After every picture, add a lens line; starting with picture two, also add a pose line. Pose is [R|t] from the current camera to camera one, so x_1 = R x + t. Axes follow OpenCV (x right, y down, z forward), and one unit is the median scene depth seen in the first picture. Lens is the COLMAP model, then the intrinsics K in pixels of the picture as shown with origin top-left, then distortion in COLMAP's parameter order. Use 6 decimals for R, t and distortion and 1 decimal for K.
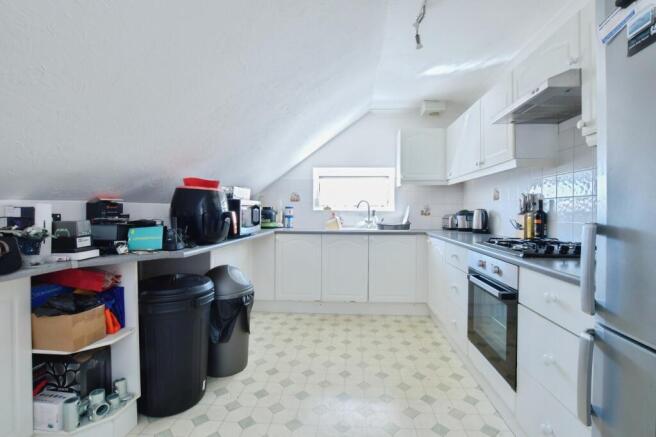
lens RADIAL K [[297.3, 0, 326.8], [0, 297.3, 208.2], [0, 0, 1]] dist [-0.033791, 0.000620]
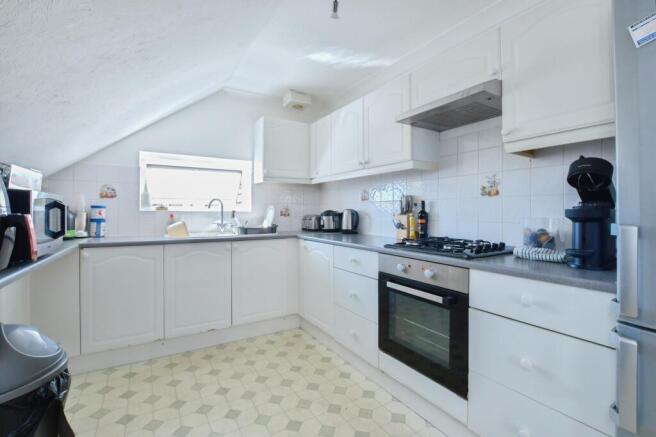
lens RADIAL K [[297.3, 0, 326.8], [0, 297.3, 208.2], [0, 0, 1]] dist [-0.033791, 0.000620]
pose [[0.803441, 0.003609, 0.595374, -0.131710], [-0.002889, 0.999993, -0.002164, 0.001046], [-0.595378, 0.000018, 0.803446, 0.221565]]
